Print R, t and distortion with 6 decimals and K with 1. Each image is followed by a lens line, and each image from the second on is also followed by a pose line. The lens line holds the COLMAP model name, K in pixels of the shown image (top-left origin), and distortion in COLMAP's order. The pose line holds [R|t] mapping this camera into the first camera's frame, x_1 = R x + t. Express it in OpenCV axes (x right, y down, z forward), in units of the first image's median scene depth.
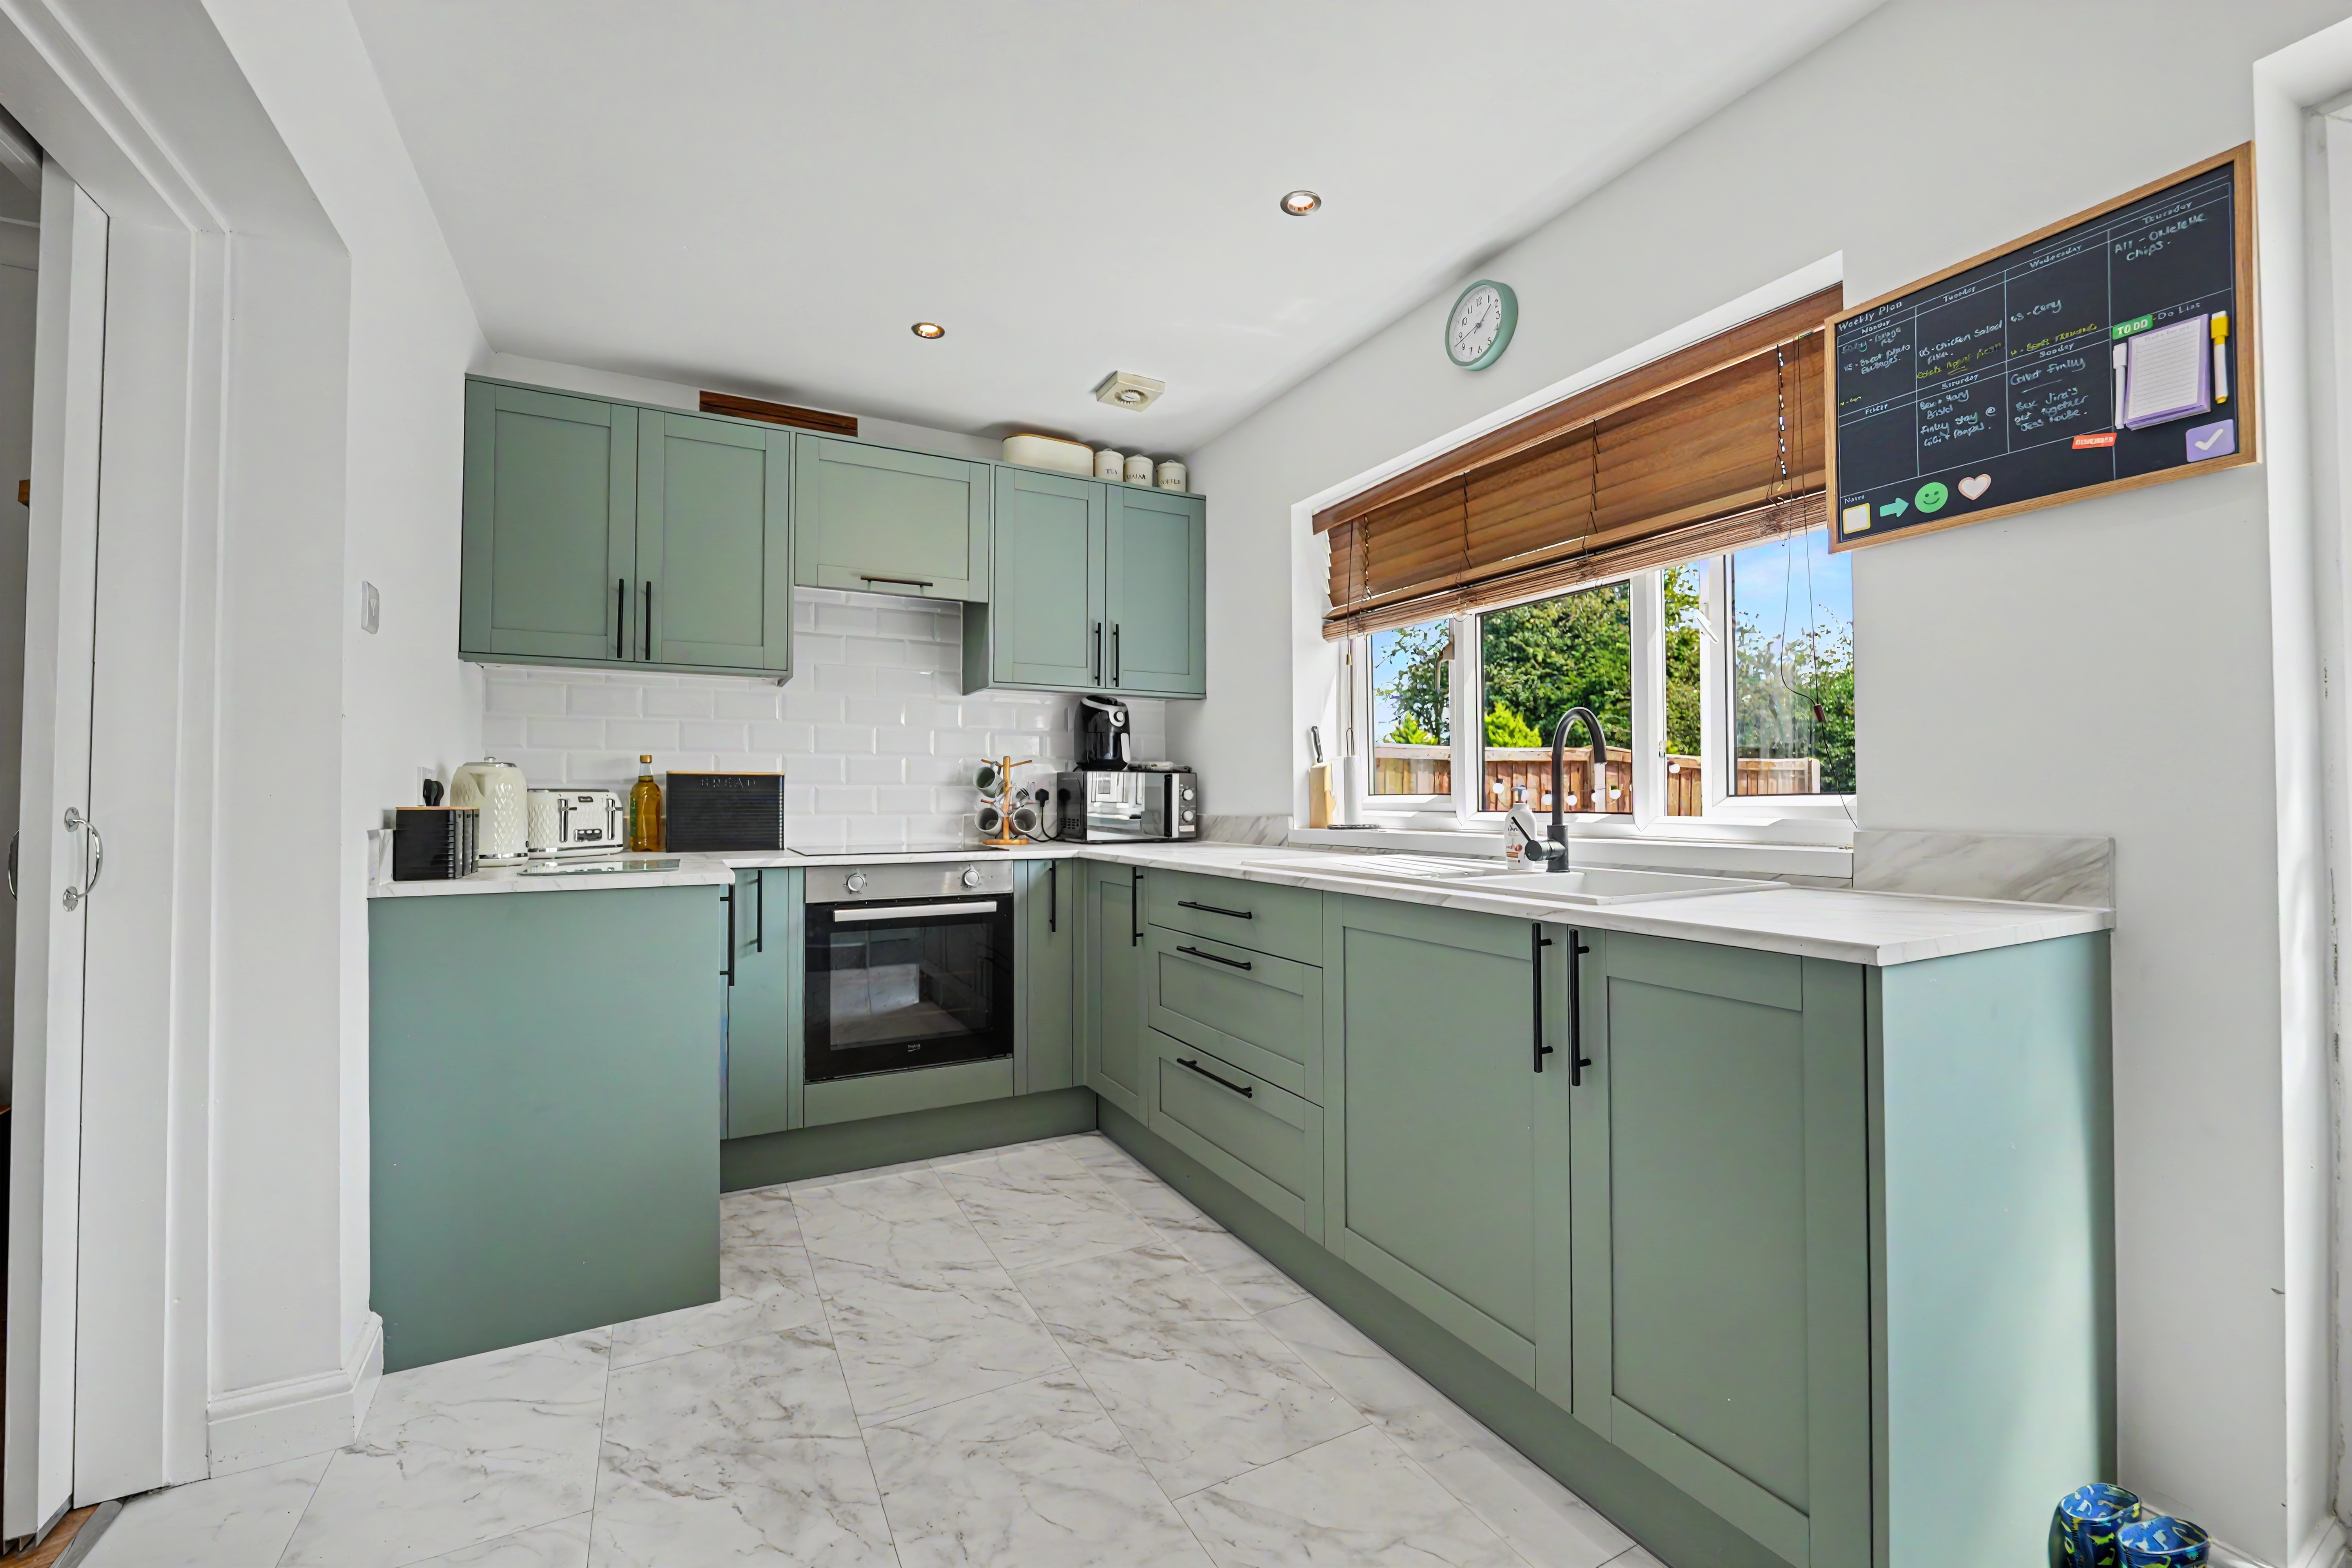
lens RADIAL K [[956.1, 0, 1182.4], [0, 956.1, 780.0], [0, 0, 1]] dist [-0.016942, 0.002346]
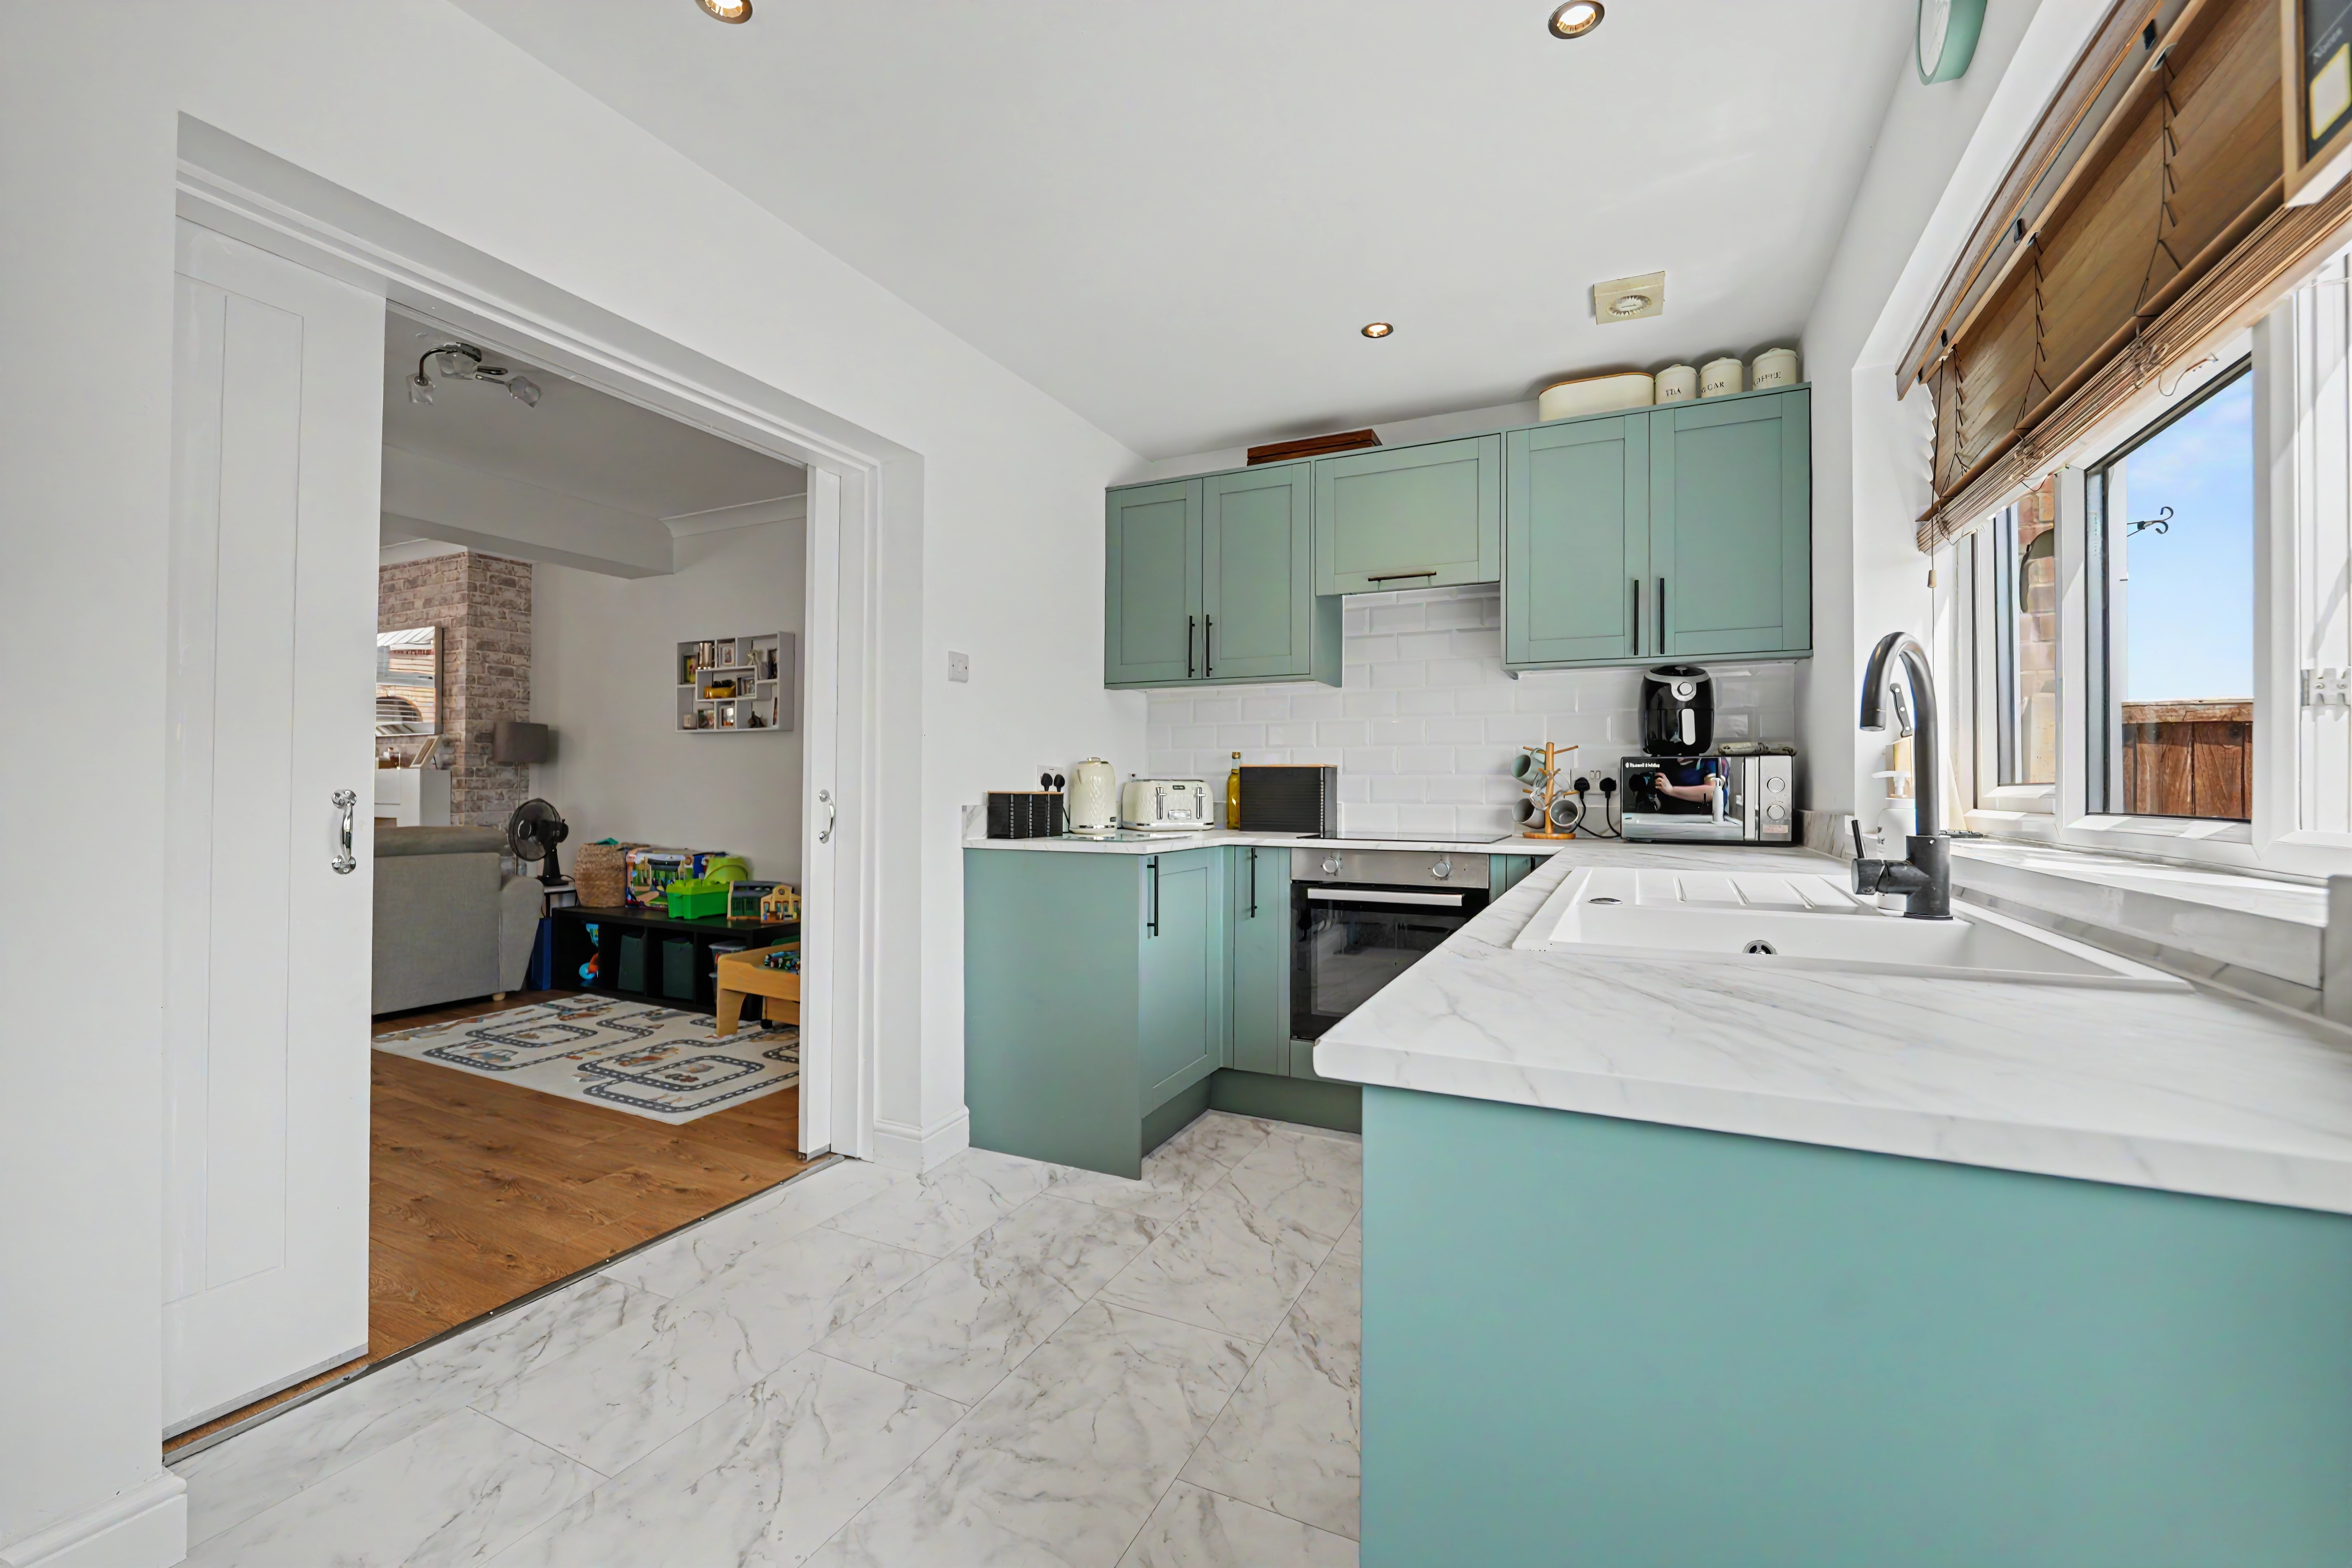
lens RADIAL K [[956.1, 0, 1183.5], [0, 956.1, 782.1], [0, 0, 1]] dist [-0.016942, 0.002346]
pose [[0.593201, -0.000375, -0.805054, 0.458959], [0.011313, 0.999905, 0.007871, 0.002750], [0.804975, -0.013777, 0.593149, 0.232354]]
